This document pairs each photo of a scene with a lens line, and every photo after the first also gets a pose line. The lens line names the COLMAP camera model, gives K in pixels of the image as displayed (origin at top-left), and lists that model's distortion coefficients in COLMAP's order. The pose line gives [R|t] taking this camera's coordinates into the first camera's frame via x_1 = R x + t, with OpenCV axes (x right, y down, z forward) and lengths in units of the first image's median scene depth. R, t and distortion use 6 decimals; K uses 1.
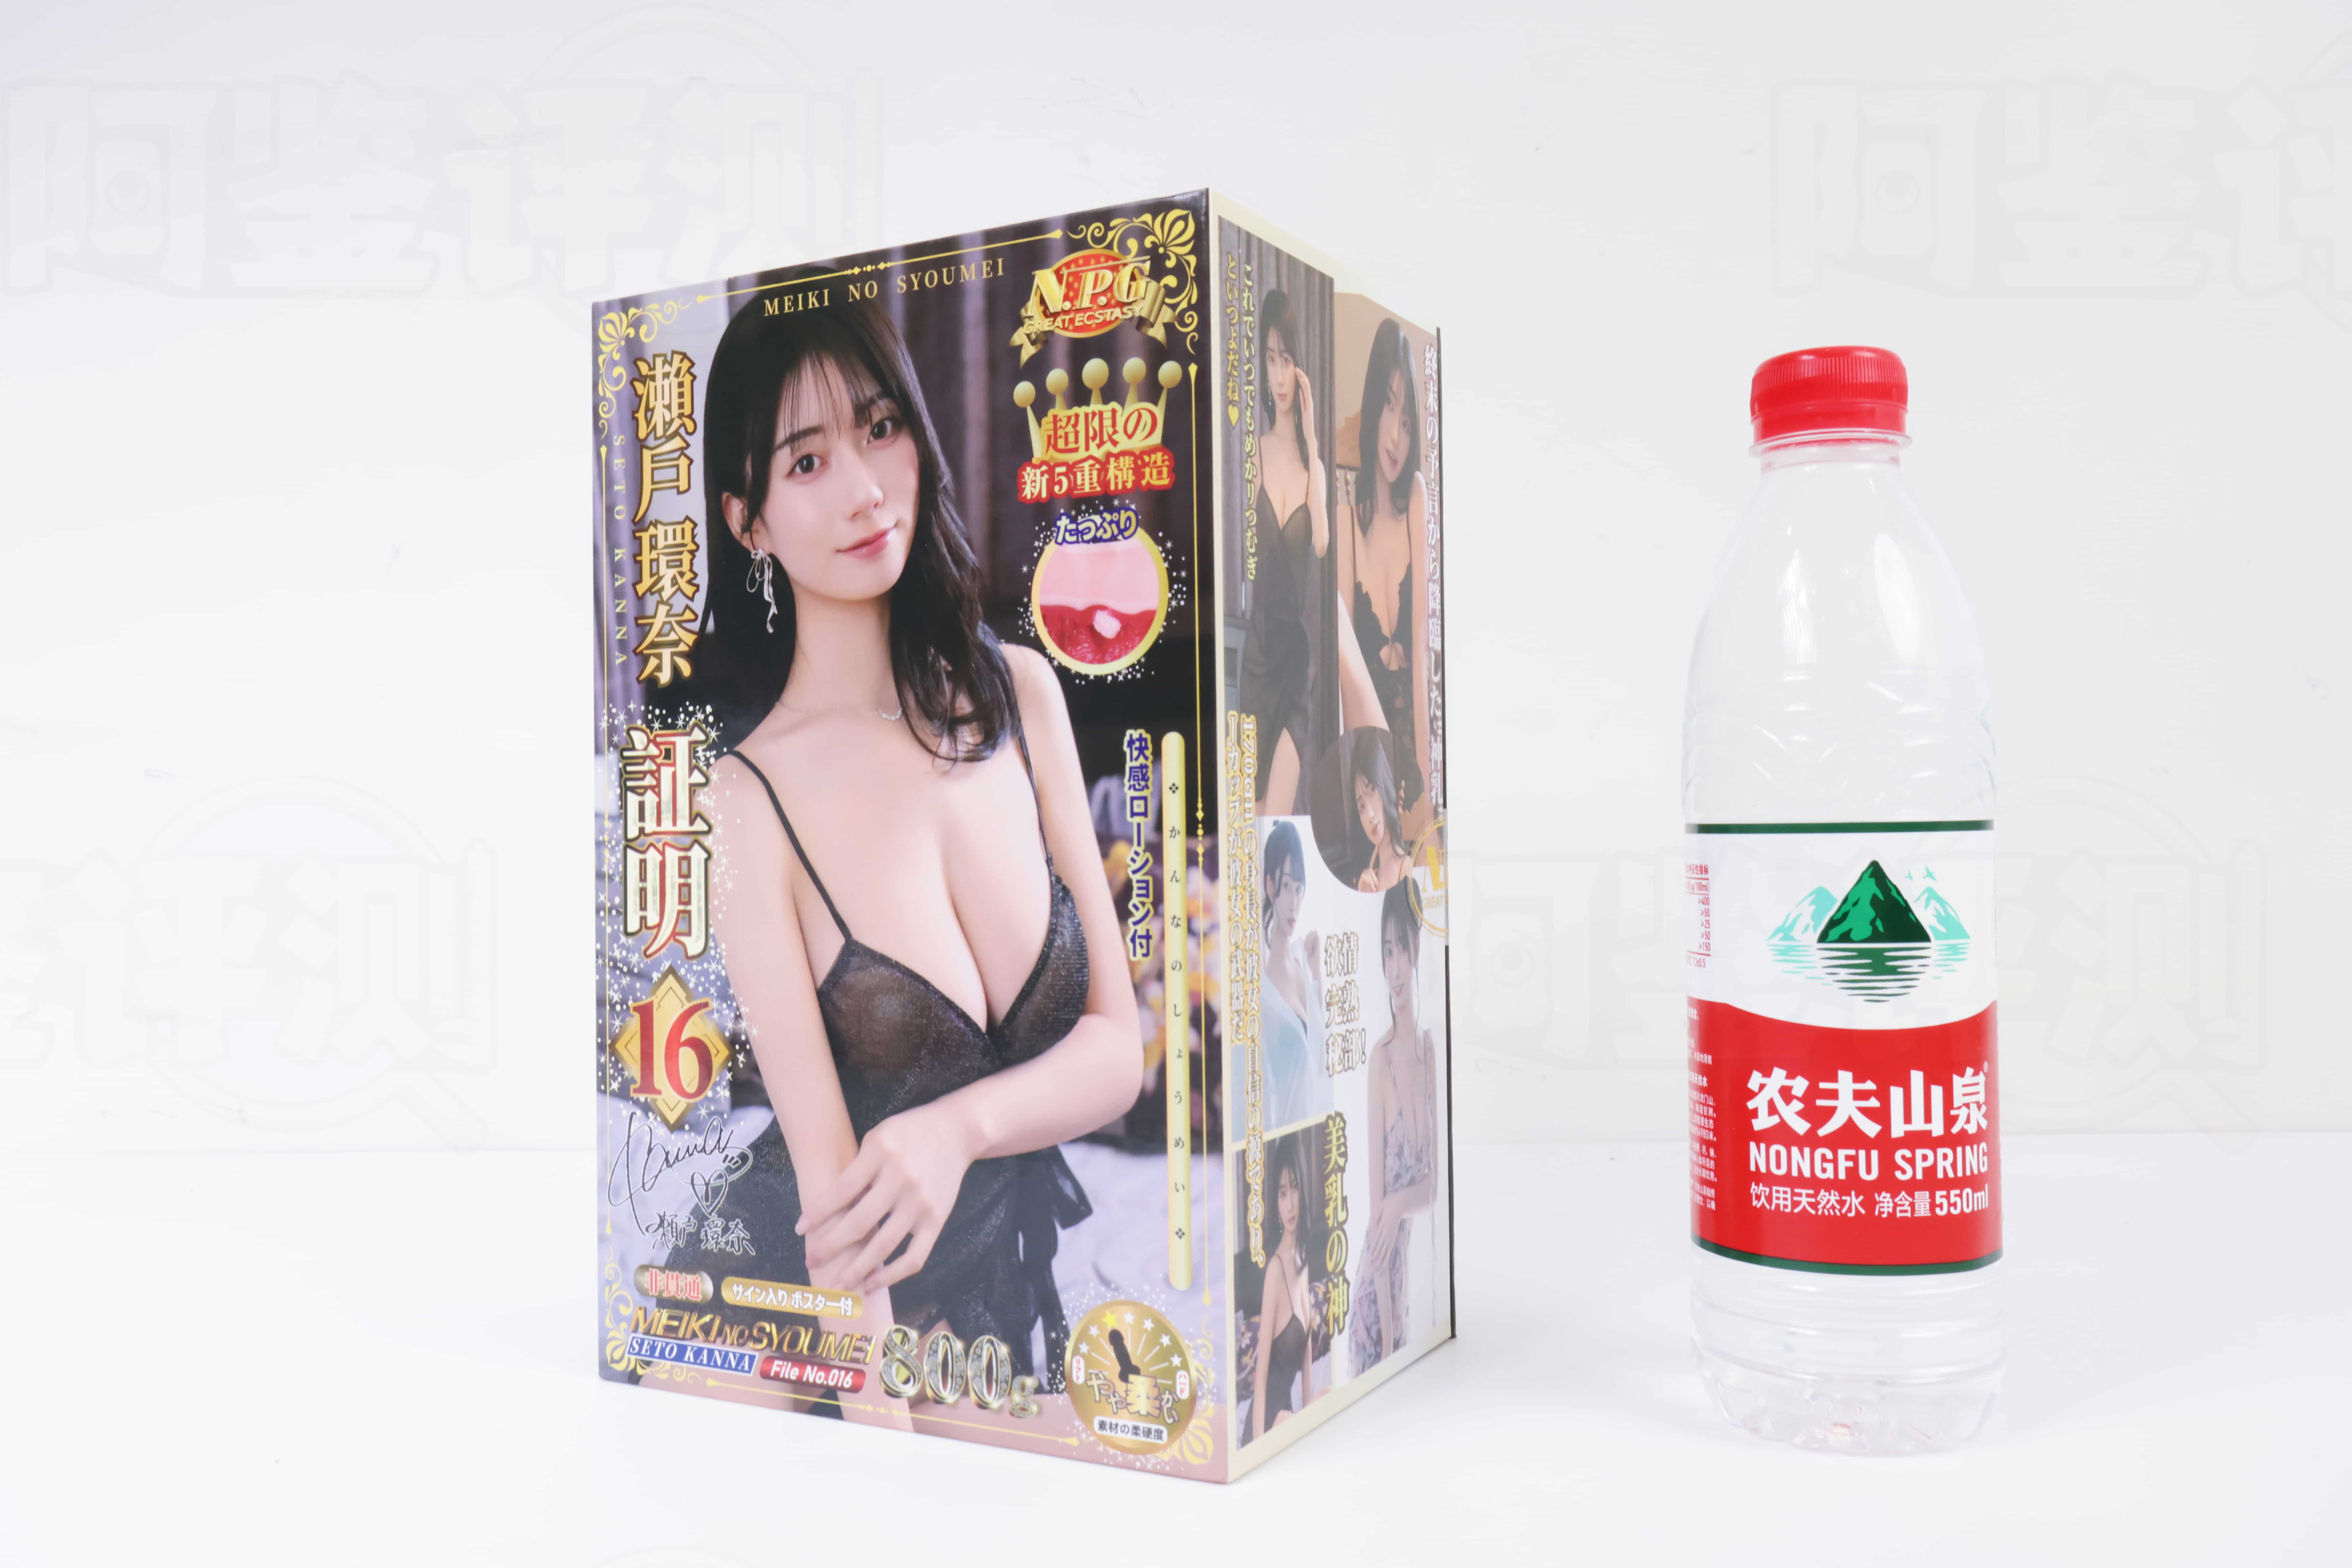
lens RADIAL K [[2121.5, 0, 1193.2], [0, 2121.5, 793.6], [0, 0, 1]] dist [0.007612, 0.014681]
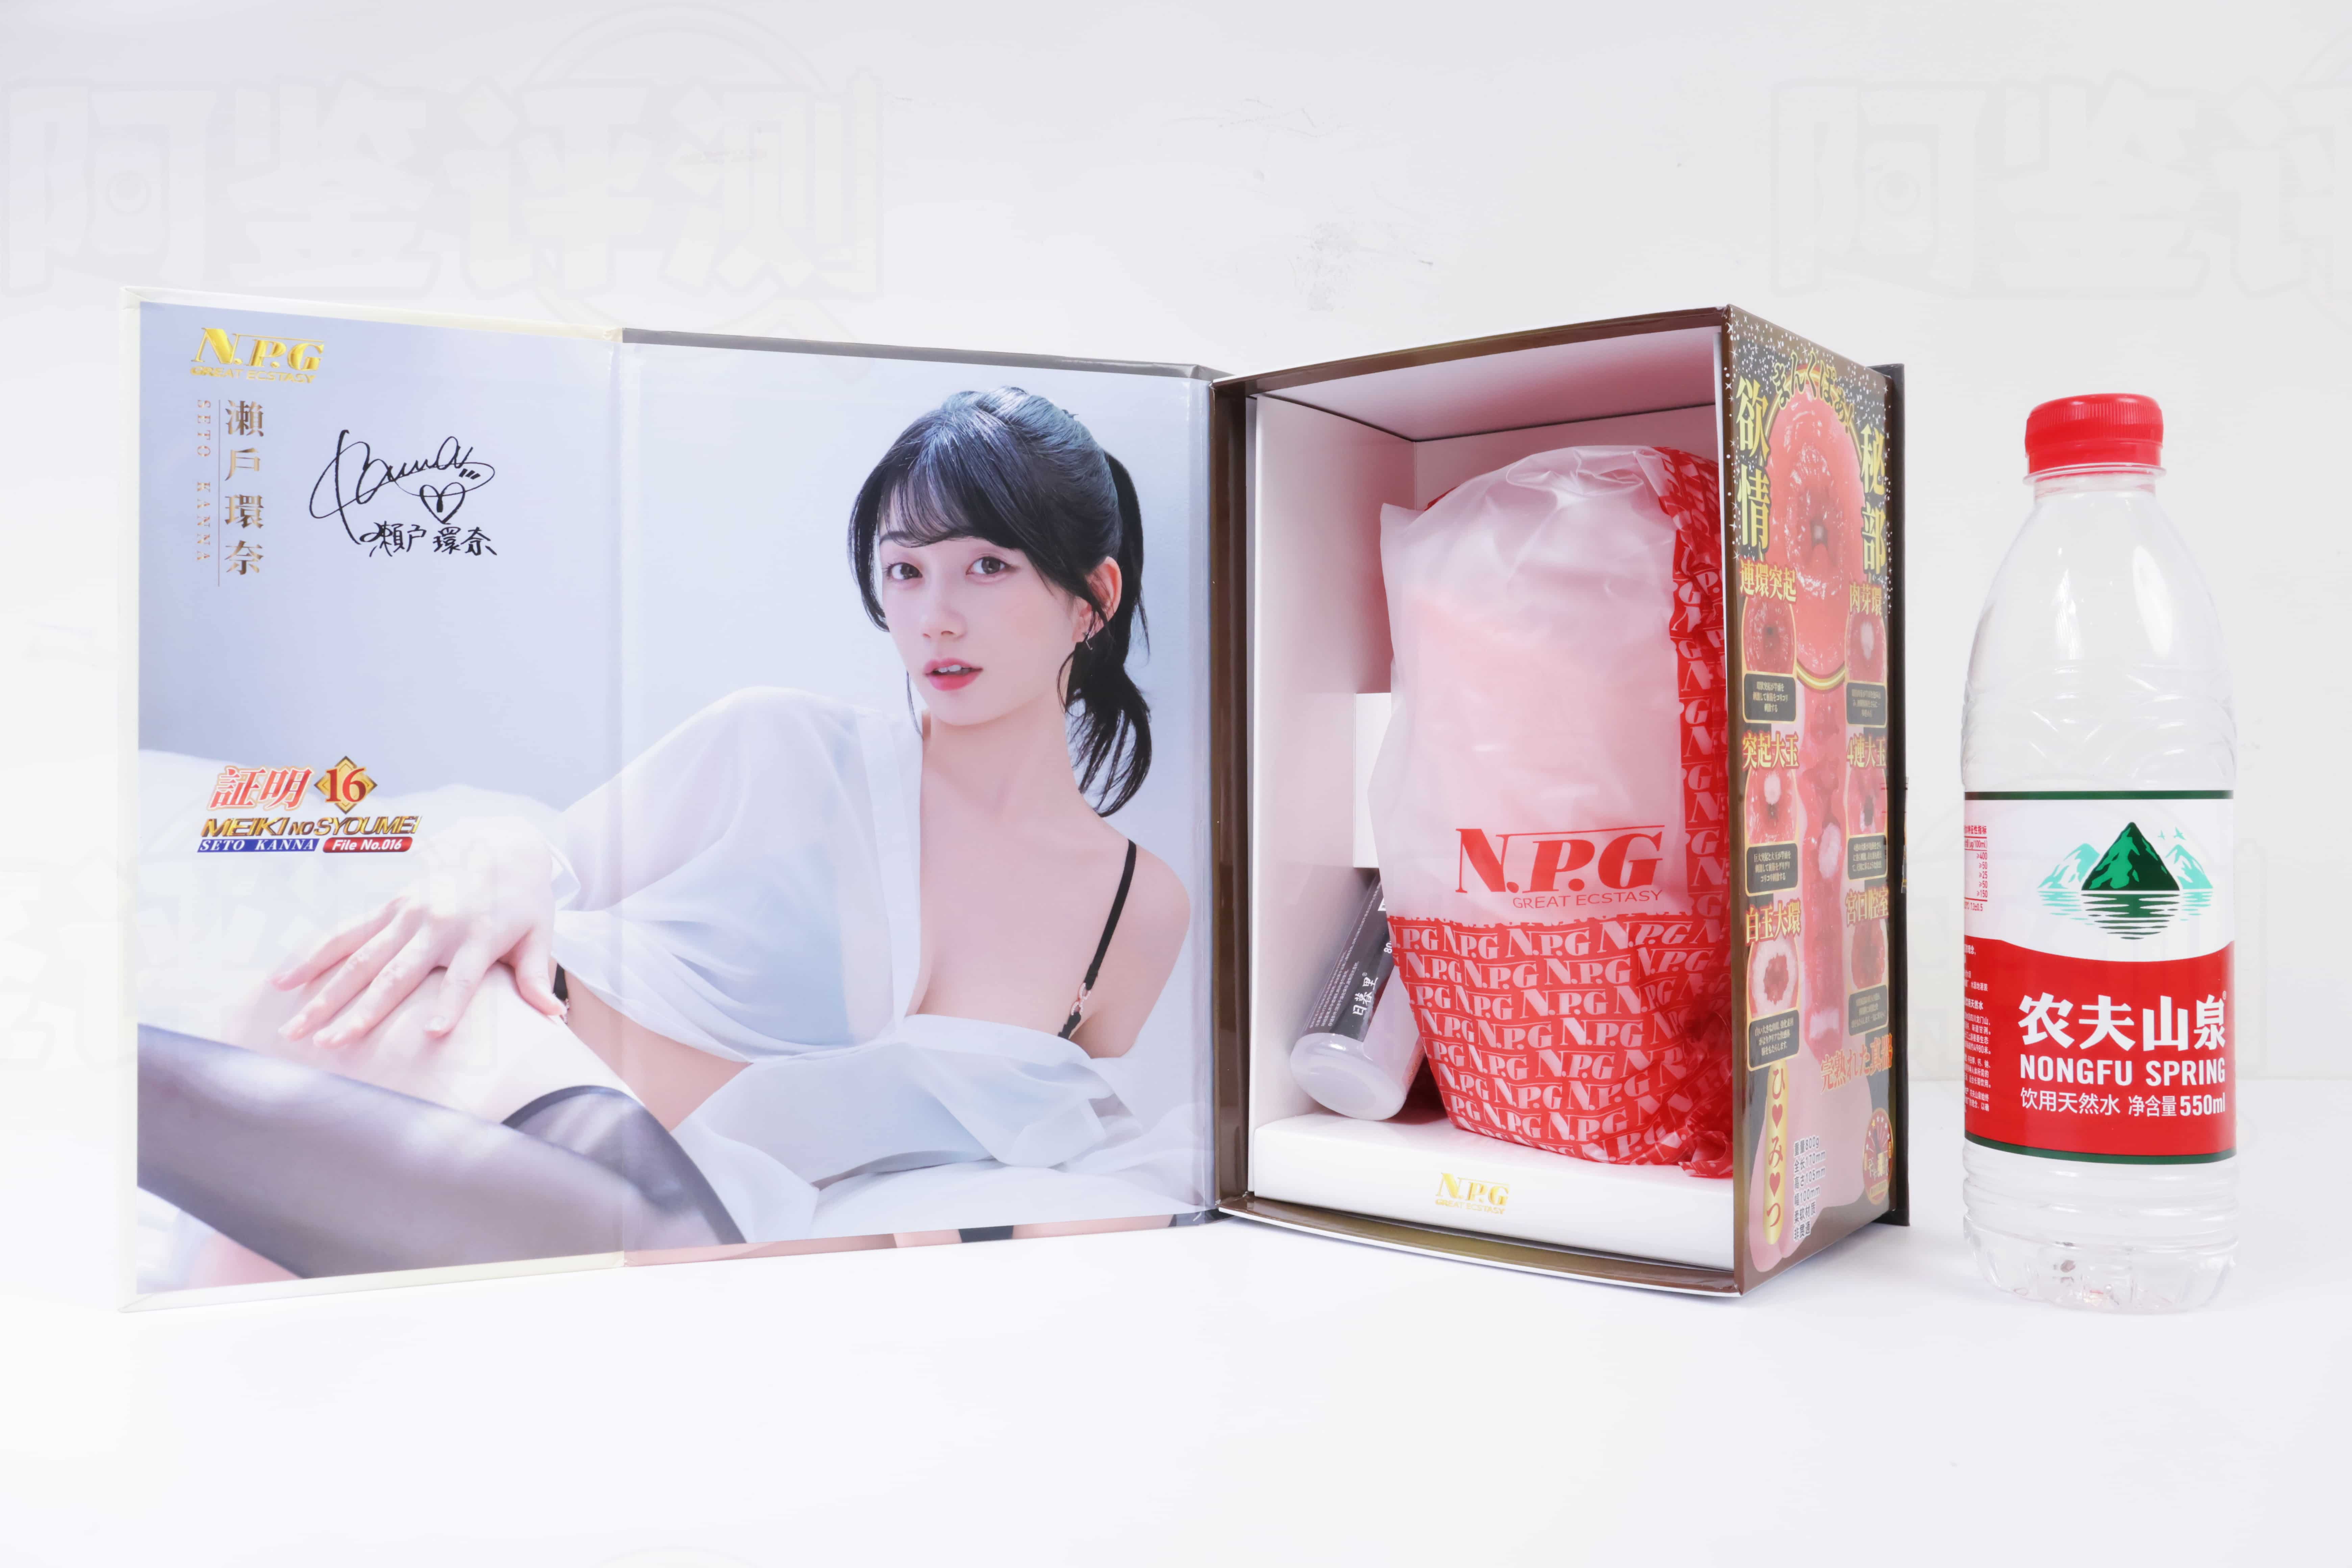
lens RADIAL K [[2121.5, 0, 1182.5], [0, 2121.5, 796.9], [0, 0, 1]] dist [0.007612, 0.014681]
pose [[0.996324, 0.008526, -0.085239, -0.115000], [-0.007346, 0.999873, 0.014144, 0.003690], [0.085349, -0.013465, 0.996260, -0.253221]]
